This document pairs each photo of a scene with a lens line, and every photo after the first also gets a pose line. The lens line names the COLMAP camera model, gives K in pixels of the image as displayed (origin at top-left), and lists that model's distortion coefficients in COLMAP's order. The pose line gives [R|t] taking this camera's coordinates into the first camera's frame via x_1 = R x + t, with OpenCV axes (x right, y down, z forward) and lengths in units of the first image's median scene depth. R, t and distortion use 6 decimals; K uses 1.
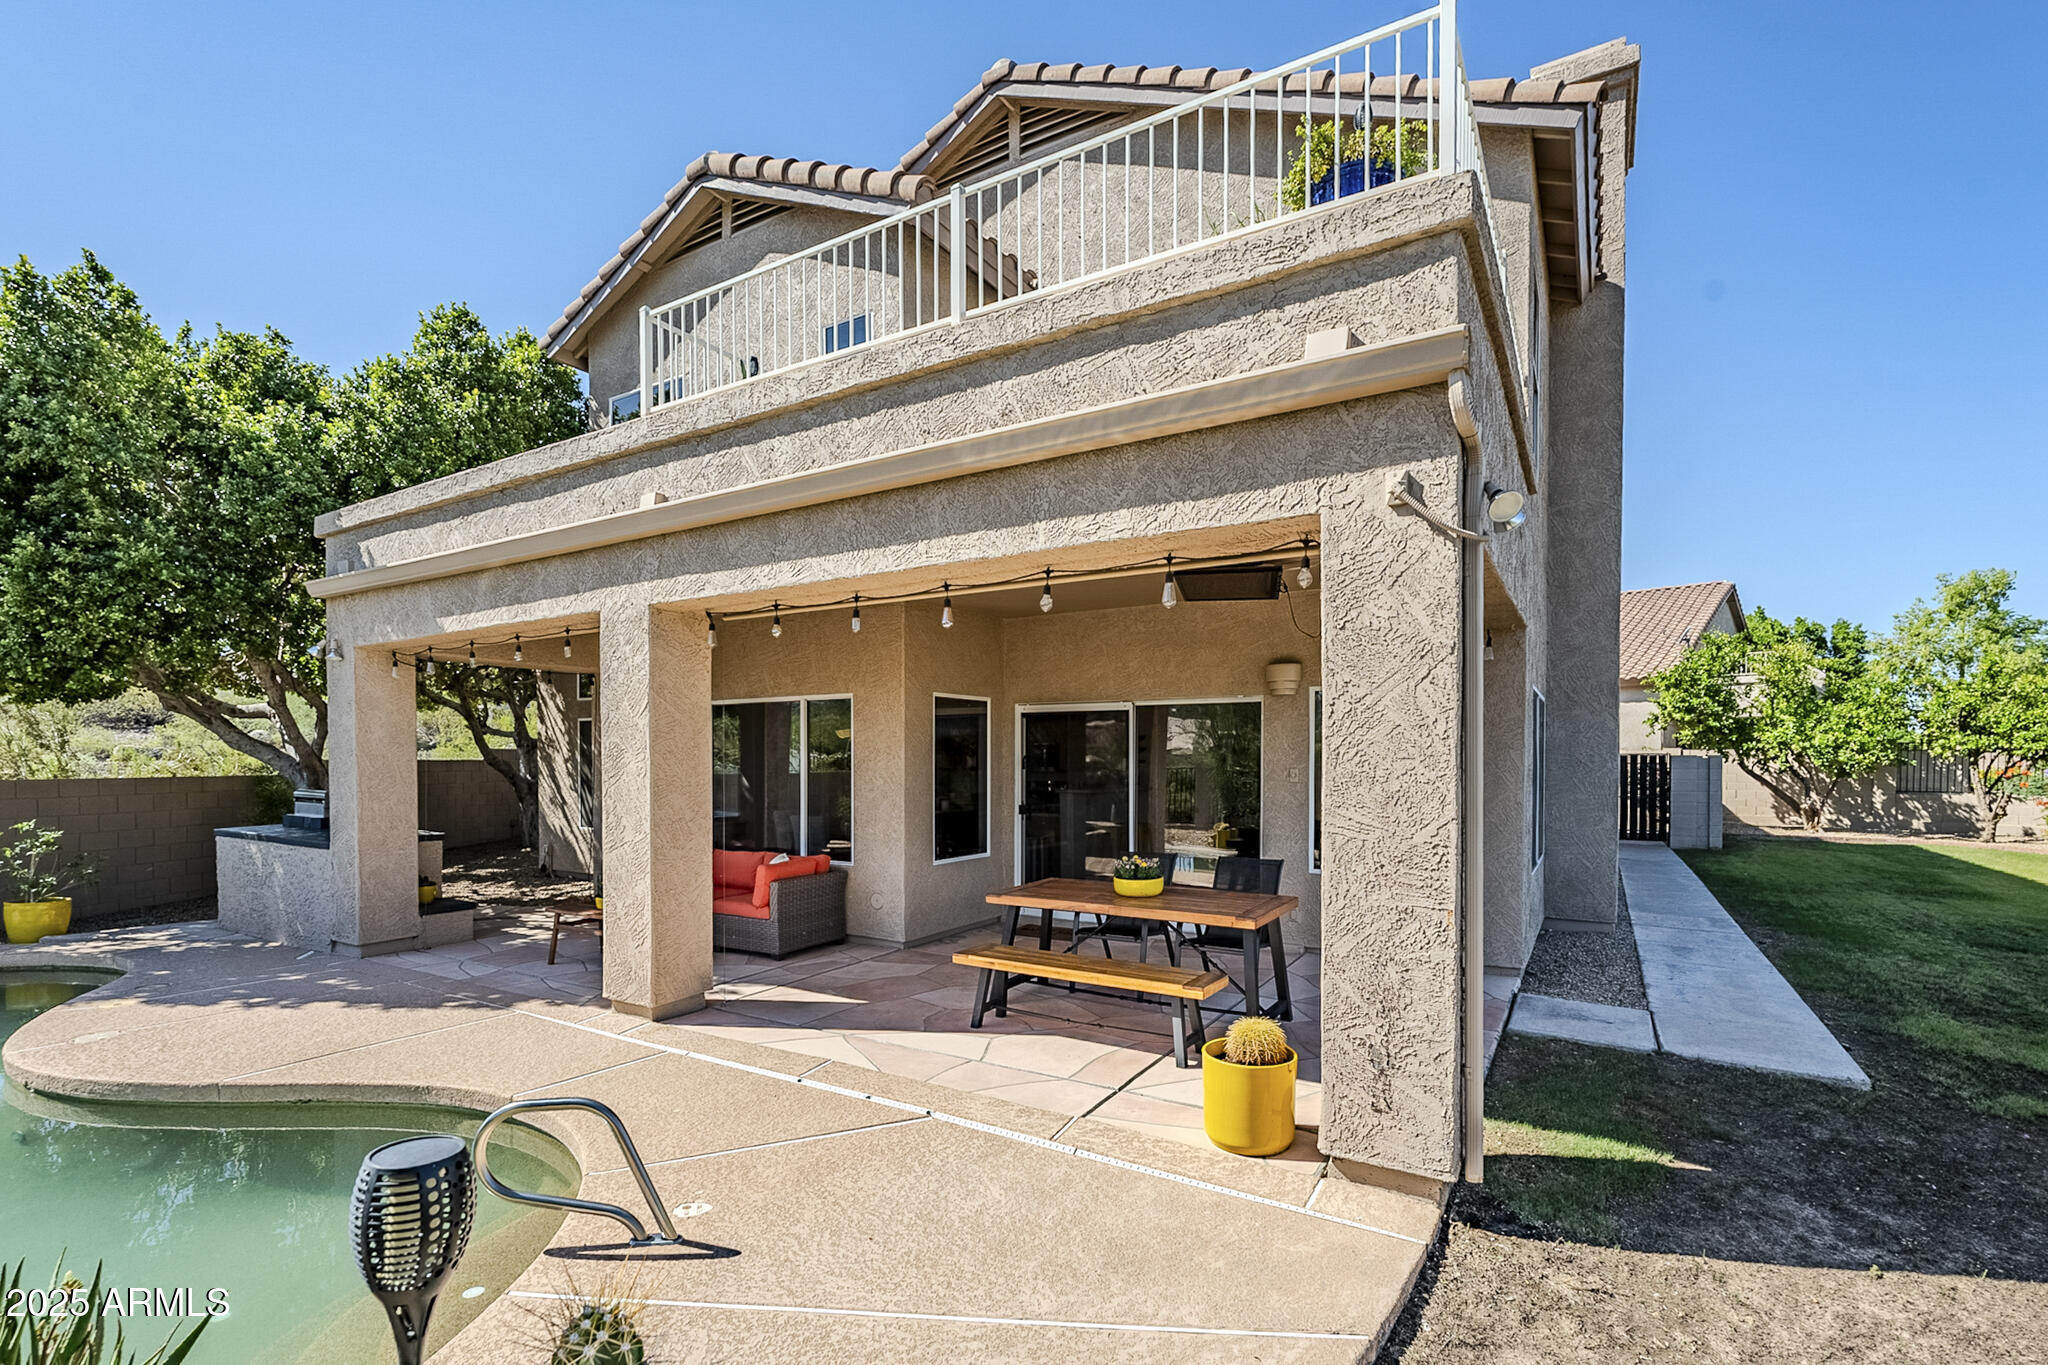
lens RADIAL K [[928.3, 0, 1038.5], [0, 928.3, 765.0], [0, 0, 1]] dist [-0.004090, 0.000424]
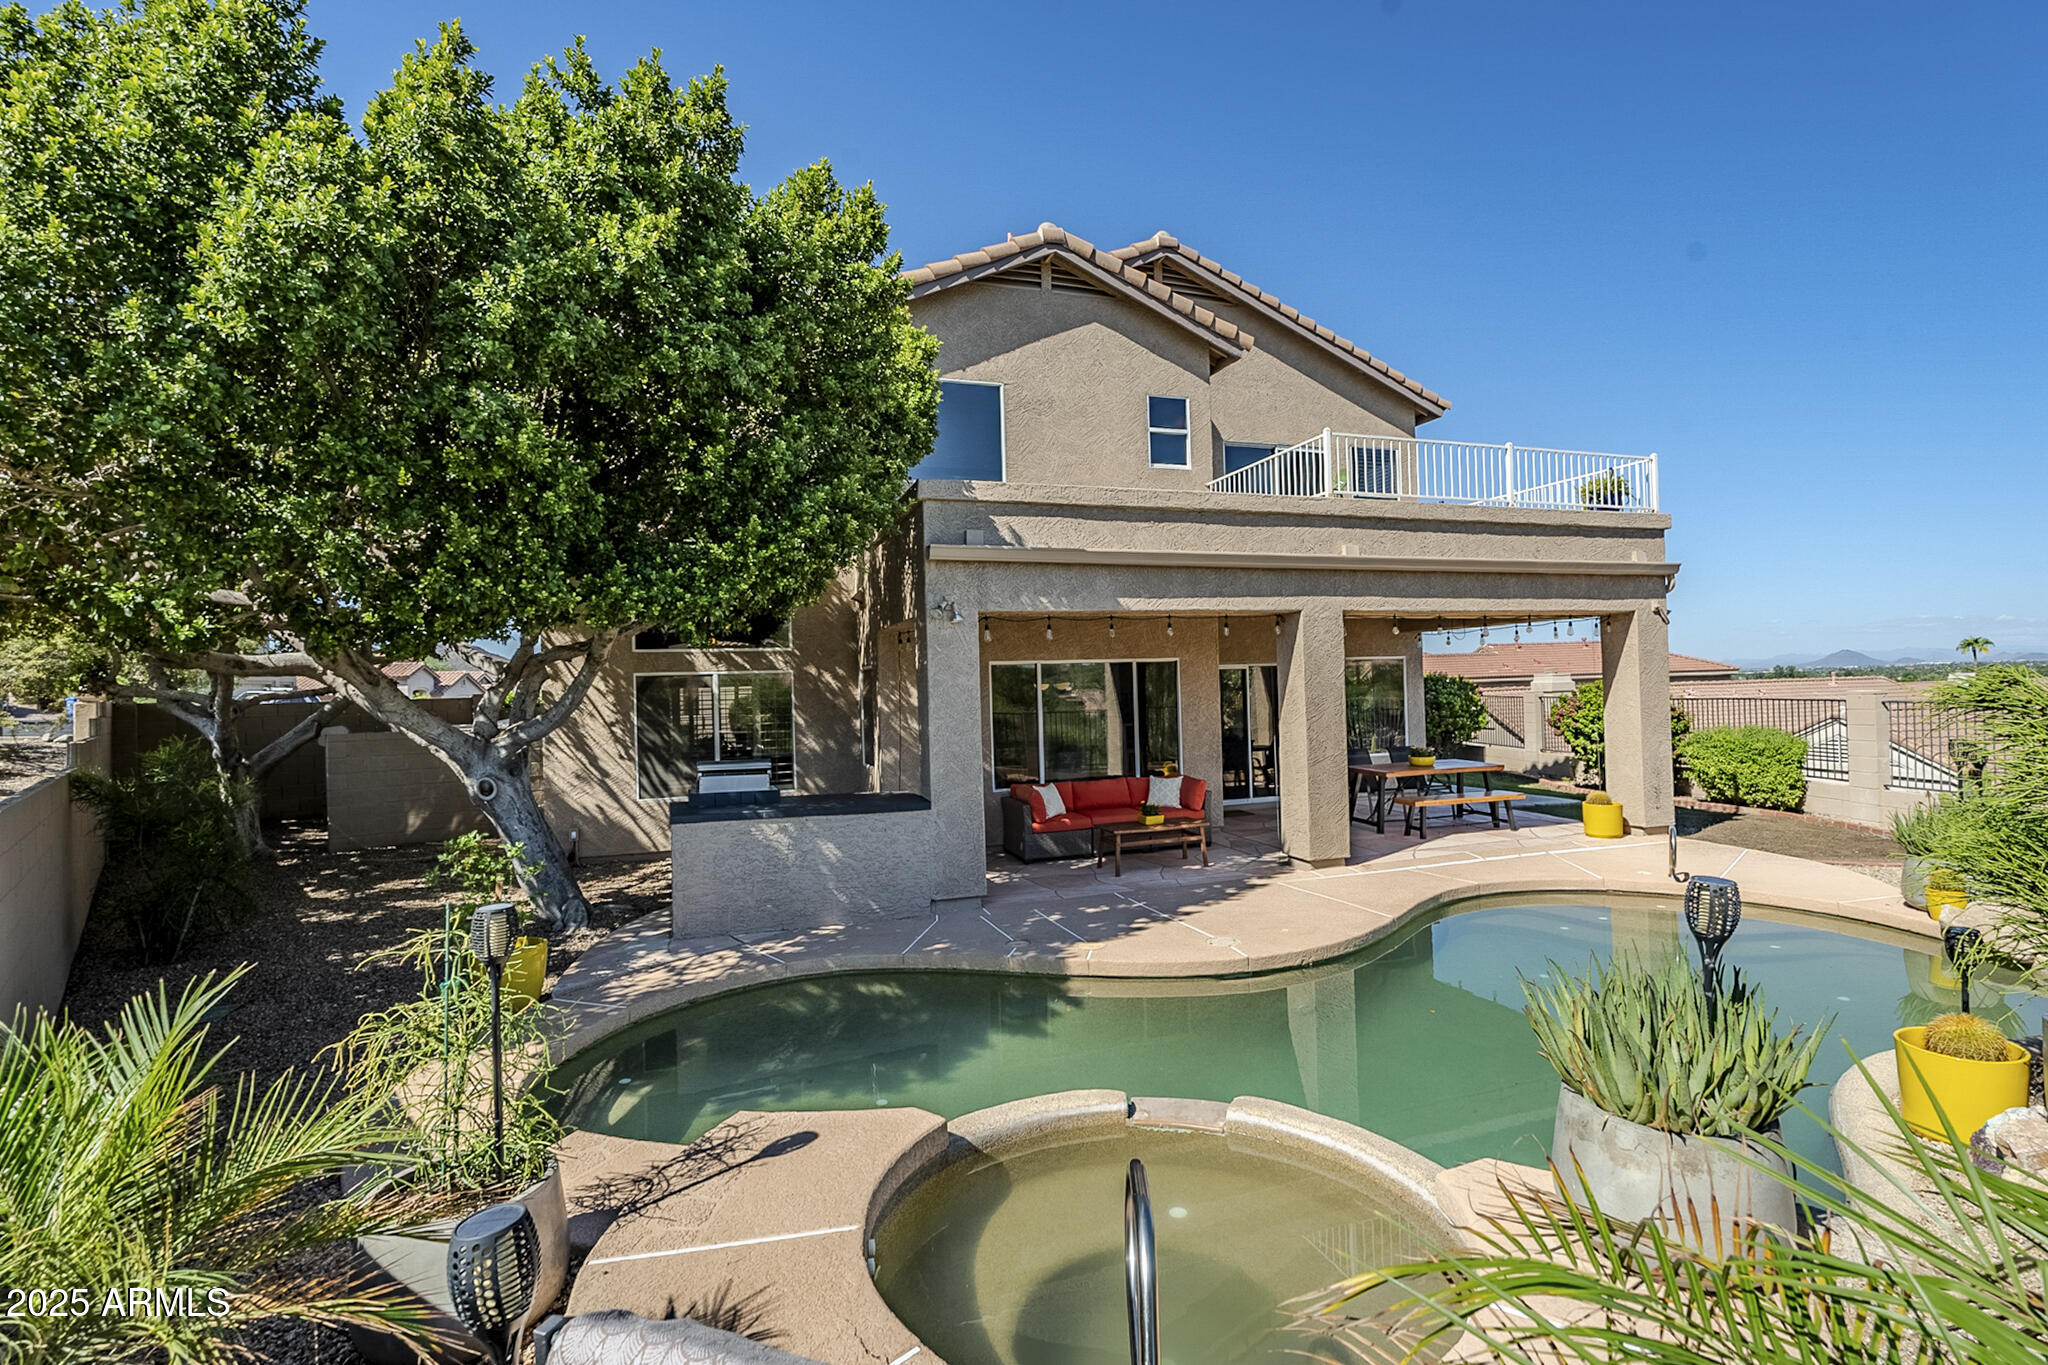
lens RADIAL K [[928.3, 0, 1036.1], [0, 928.3, 676.4], [0, 0, 1]] dist [-0.004090, 0.000424]
pose [[0.642054, -0.001613, 0.766657, -1.306205], [0.032722, 0.999144, -0.025302, -0.021006], [-0.765960, 0.041331, 0.641558, 0.235247]]
